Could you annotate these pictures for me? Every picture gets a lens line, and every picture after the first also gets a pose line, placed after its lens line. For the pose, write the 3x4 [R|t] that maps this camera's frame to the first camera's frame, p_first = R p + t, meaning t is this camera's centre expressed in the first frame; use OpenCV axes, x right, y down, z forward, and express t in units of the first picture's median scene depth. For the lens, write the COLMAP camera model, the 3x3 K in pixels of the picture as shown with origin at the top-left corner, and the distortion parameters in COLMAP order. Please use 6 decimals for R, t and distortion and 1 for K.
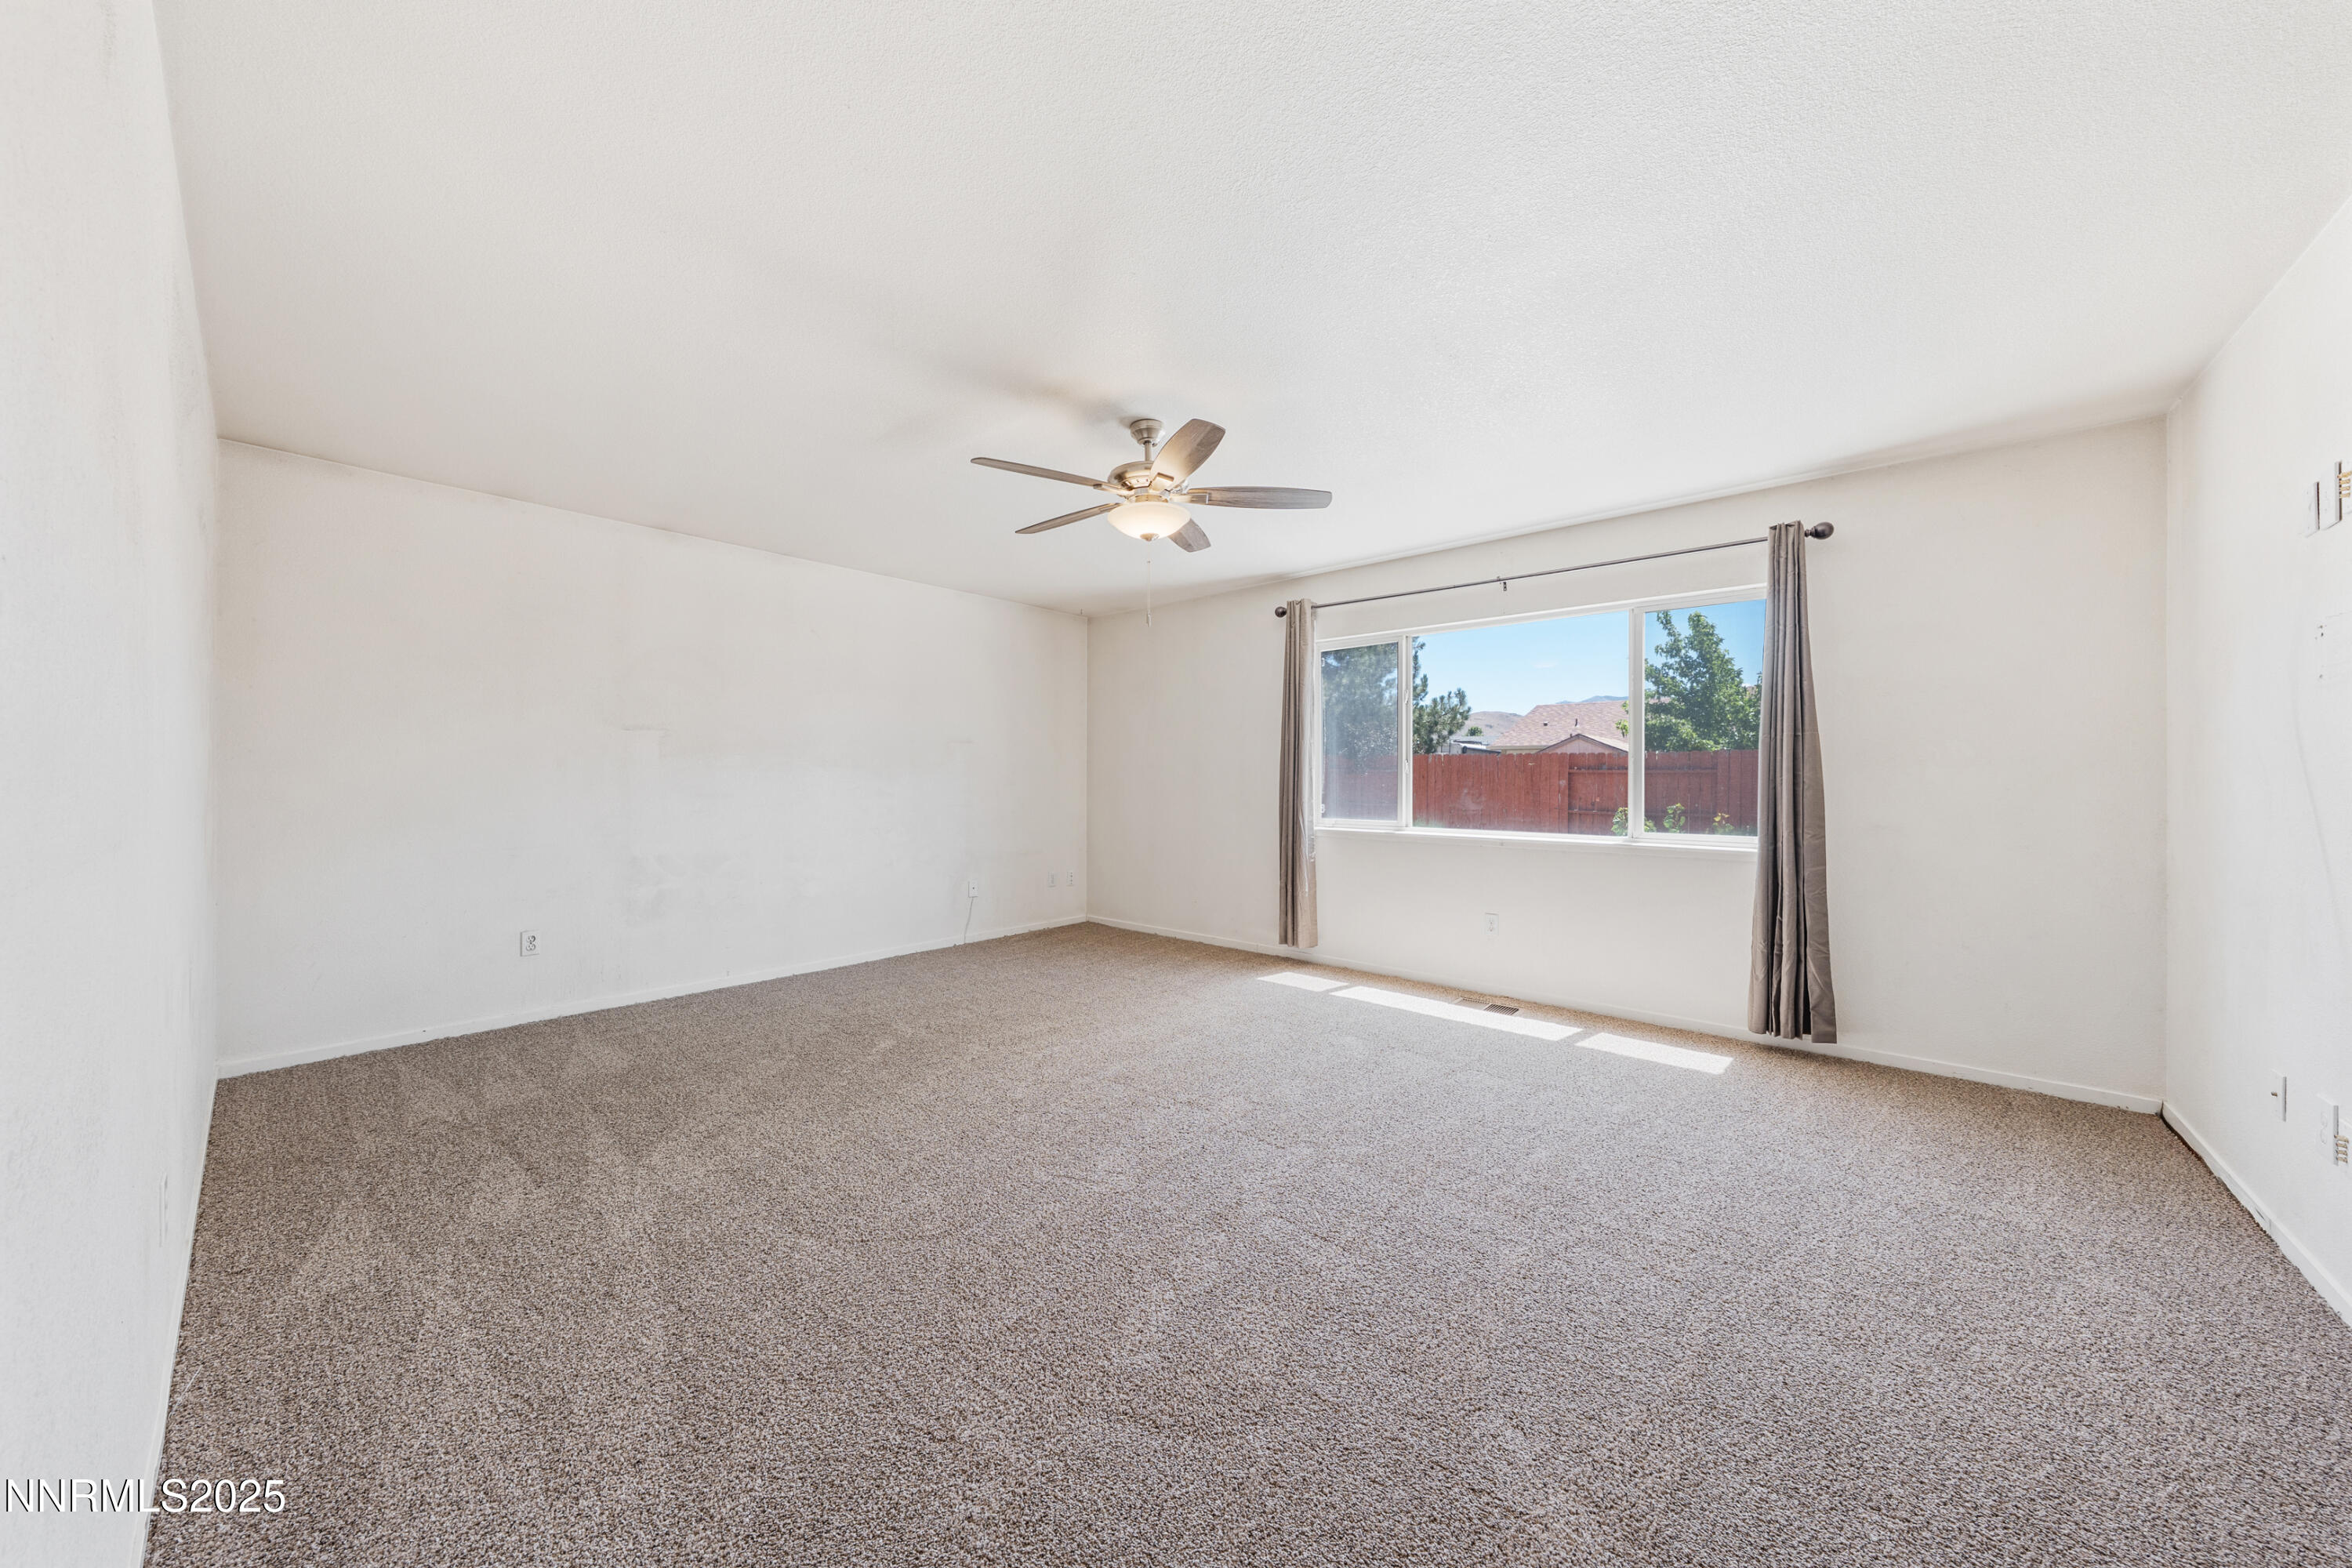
lens RADIAL K [[799.4, 0, 1168.4], [0, 799.4, 783.1], [0, 0, 1]] dist [-0.000258, 0.000258]
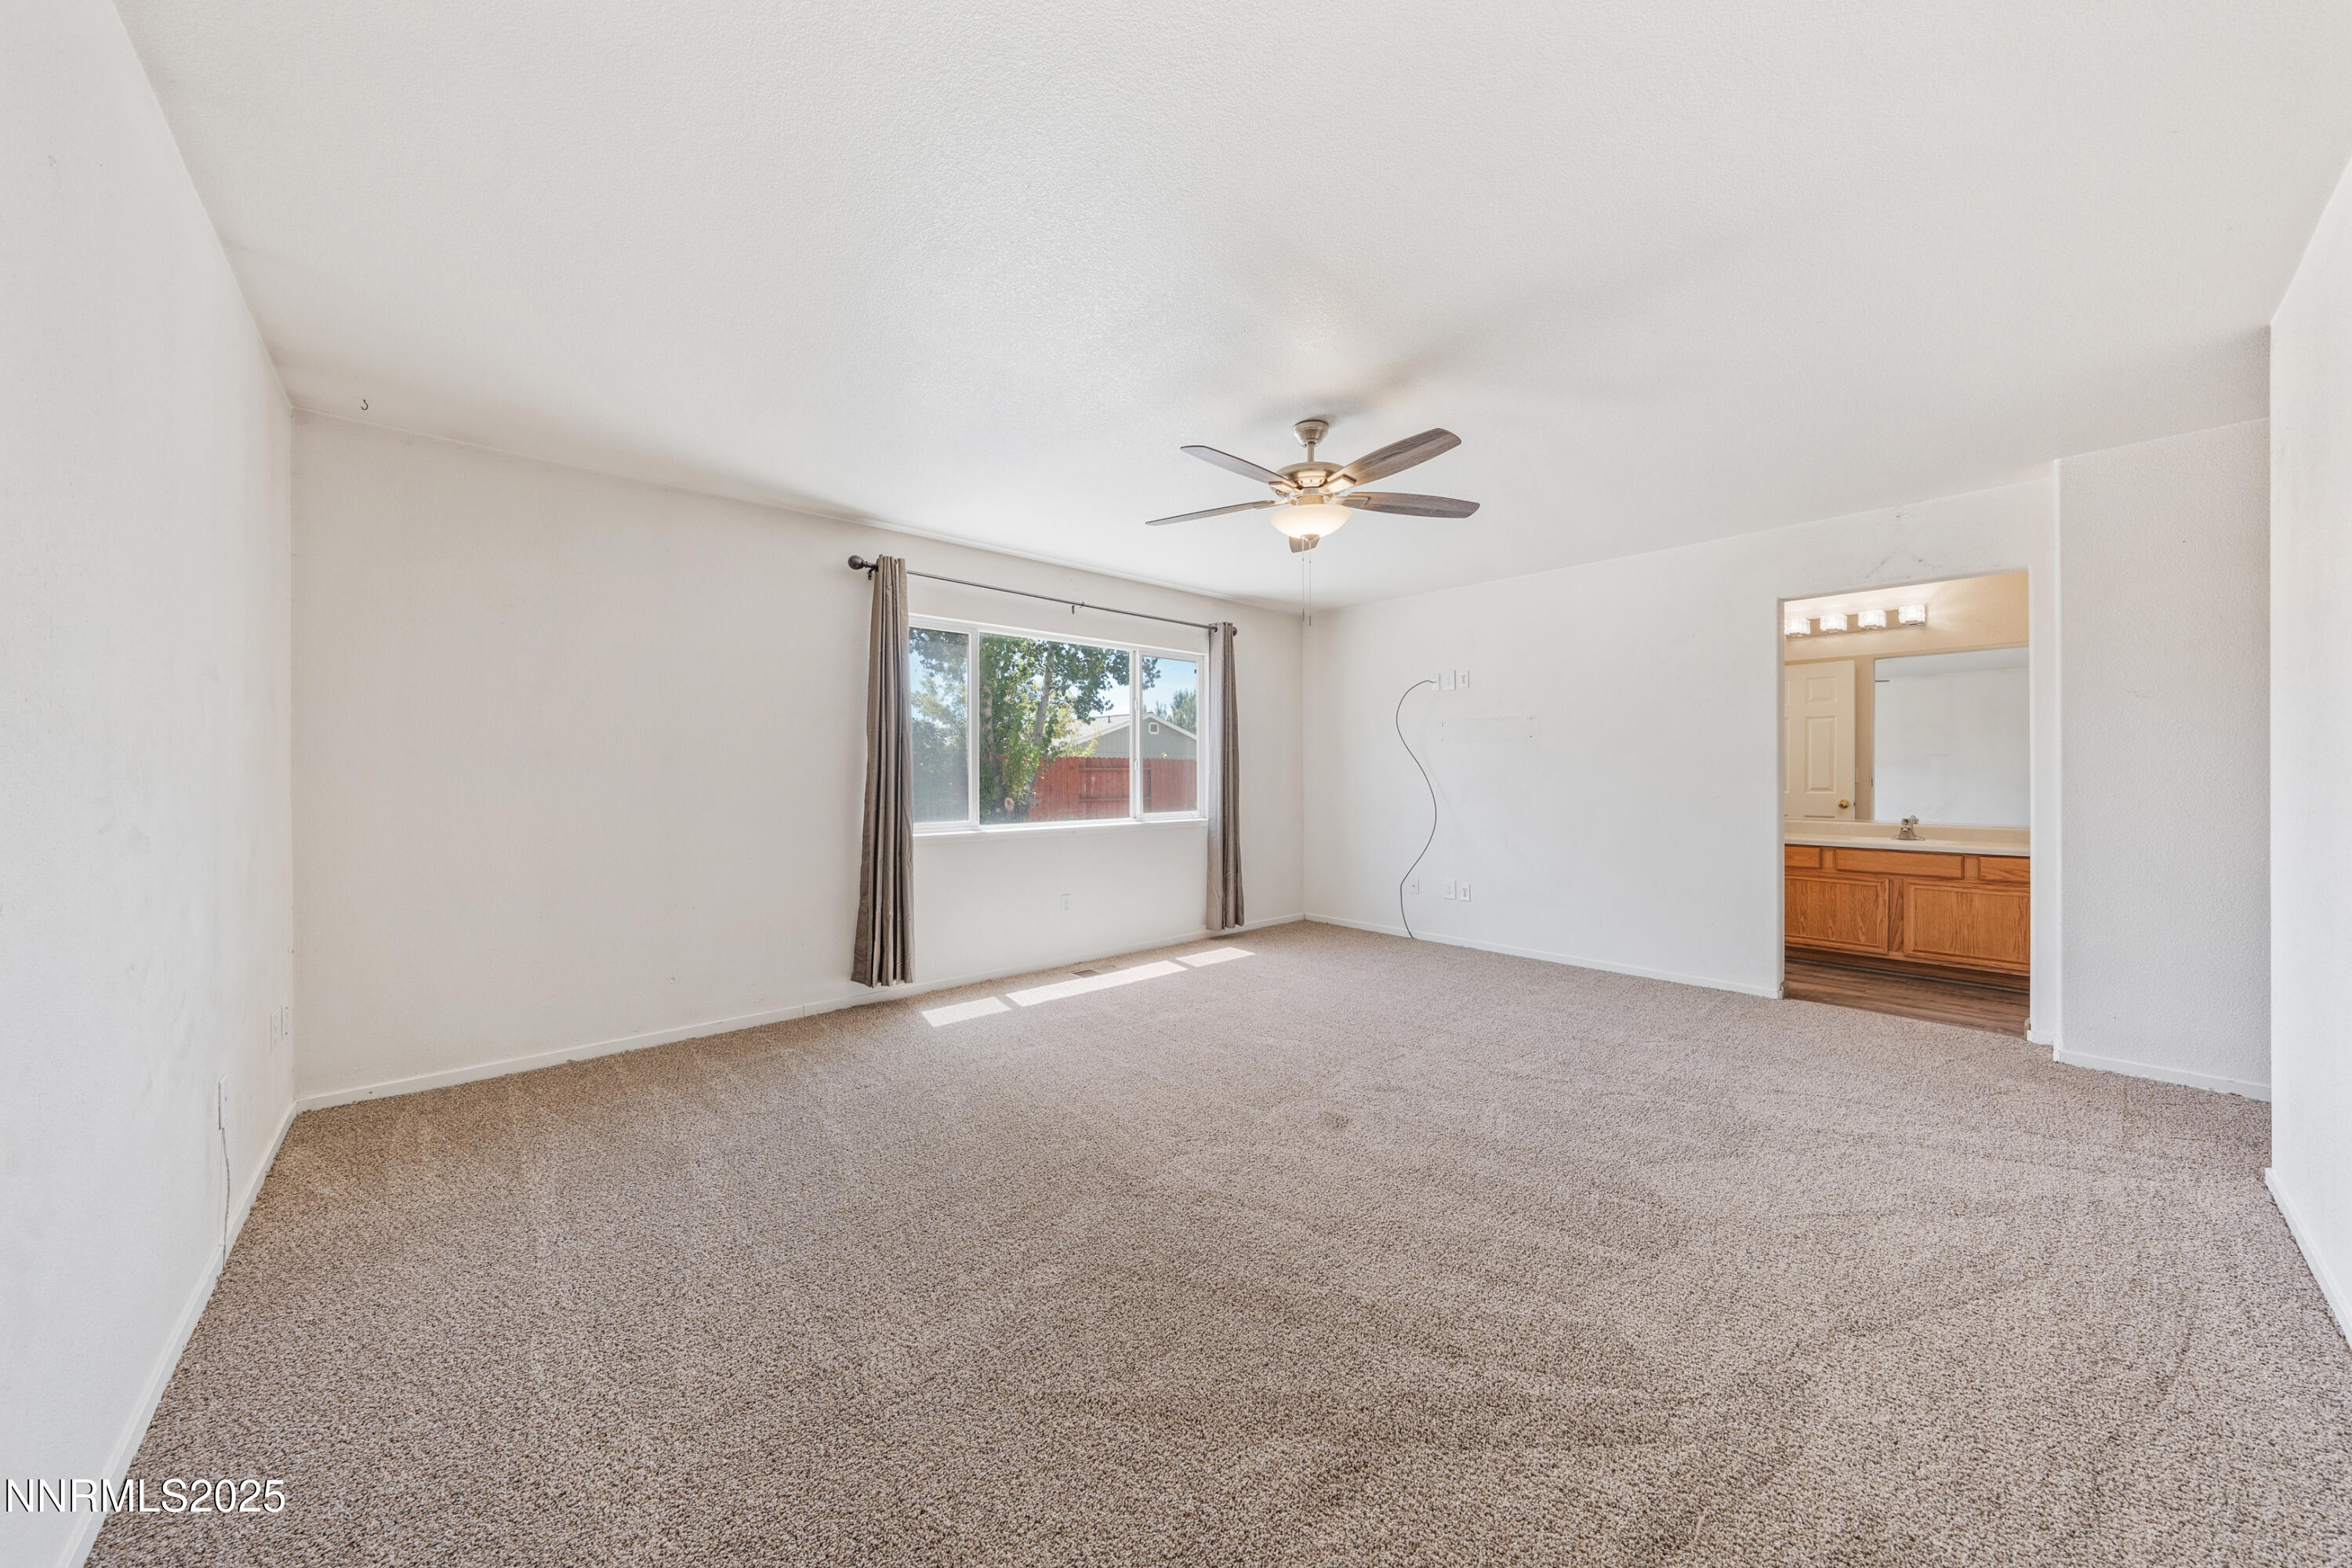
lens RADIAL K [[799.4, 0, 1168.4], [0, 799.4, 783.1], [0, 0, 1]] dist [-0.000258, 0.000258]
pose [[0.116294, -0.016847, 0.993072, -0.770710], [0.006405, 0.999848, 0.016212, -0.013483], [-0.993194, 0.004475, 0.116384, 0.784496]]
